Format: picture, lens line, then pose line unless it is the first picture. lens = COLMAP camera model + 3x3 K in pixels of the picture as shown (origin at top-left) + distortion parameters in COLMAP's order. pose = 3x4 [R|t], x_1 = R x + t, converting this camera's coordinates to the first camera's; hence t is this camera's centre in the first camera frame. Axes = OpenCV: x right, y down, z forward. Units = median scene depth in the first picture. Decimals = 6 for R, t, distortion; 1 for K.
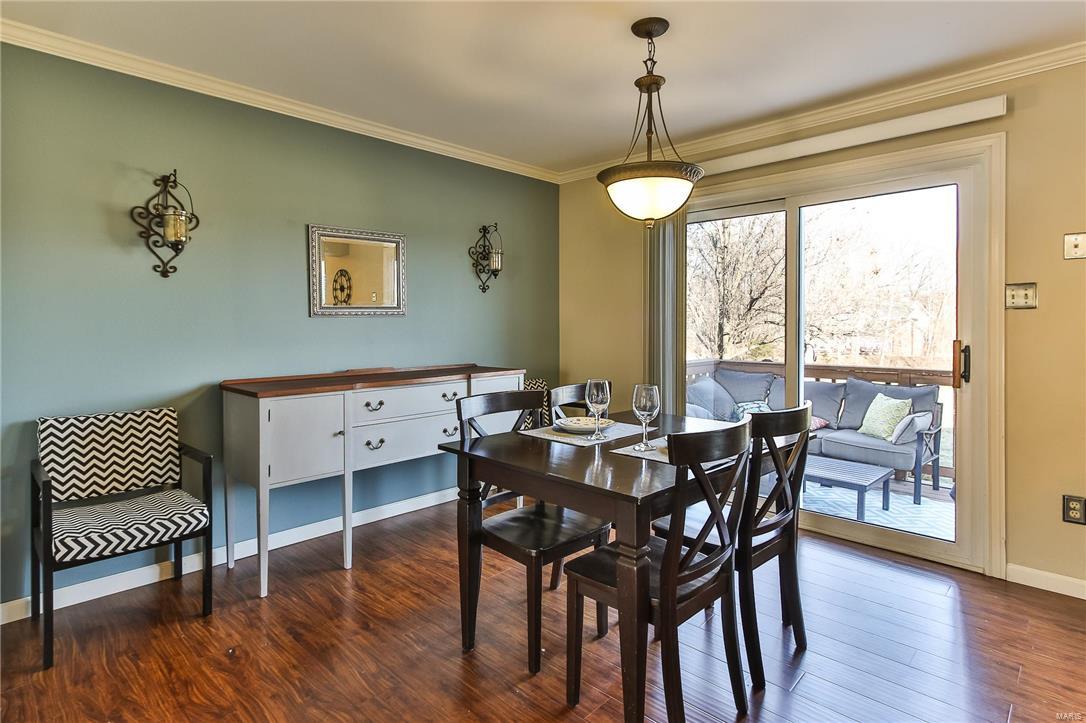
lens RADIAL K [[558.7, 0, 511.1], [0, 558.7, 323.6], [0, 0, 1]] dist [0.002157, 0.000549]
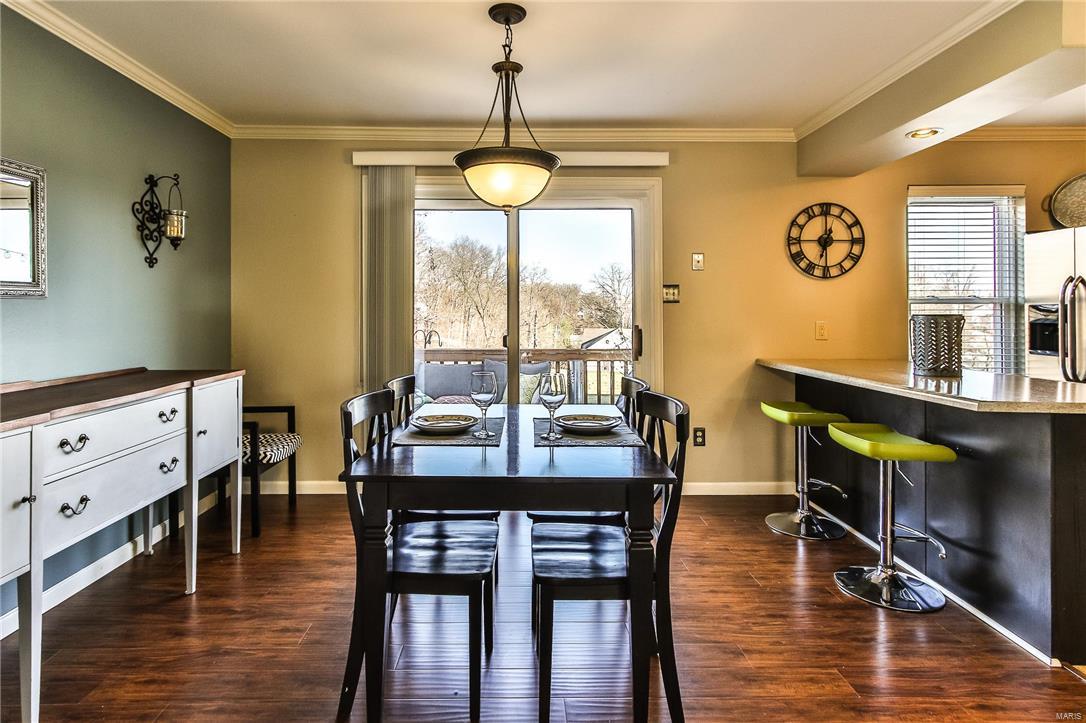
lens RADIAL K [[572.2, 0, 516.8], [0, 572.2, 304.6], [0, 0, 1]] dist [0.016063, 0.000183]
pose [[0.708290, 0.013697, 0.705789, -0.372339], [-0.004152, 0.999875, -0.015236, 0.002460], [-0.705910, 0.007861, 0.708258, 0.221758]]
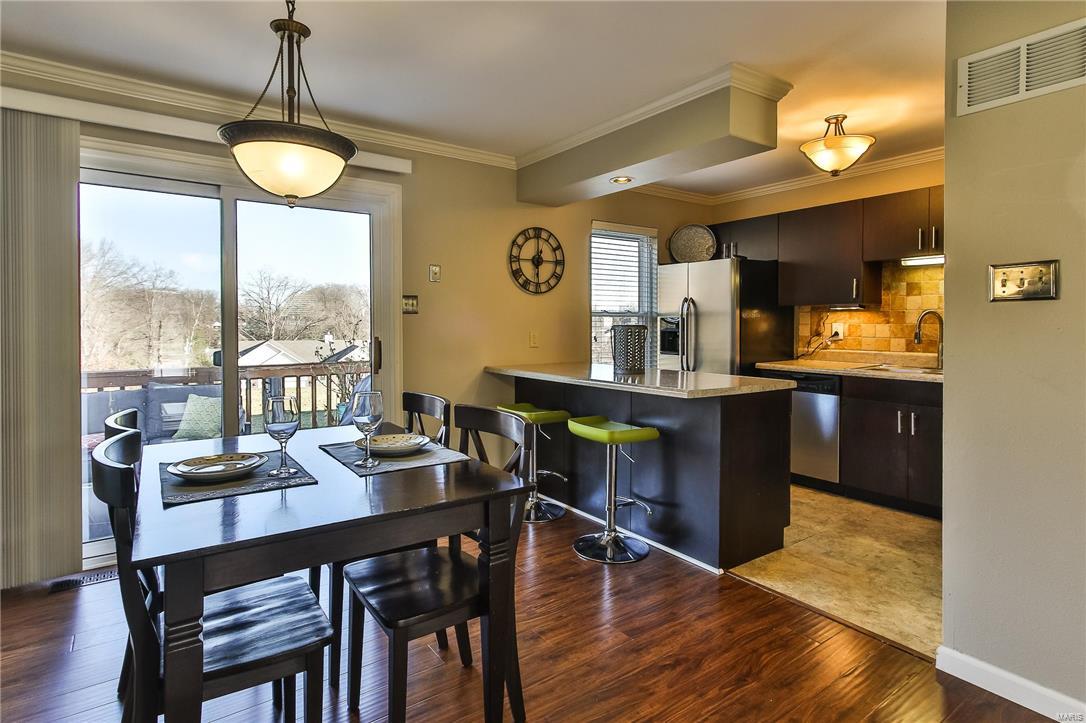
lens RADIAL K [[575.1, 0, 536.4], [0, 575.1, 324.2], [0, 0, 1]] dist [0.002176, 0.000450]
pose [[0.170334, 0.002453, 0.985383, -0.430063], [-0.002933, 0.999994, -0.001983, 0.002768], [-0.985382, -0.002552, 0.170340, 0.404763]]
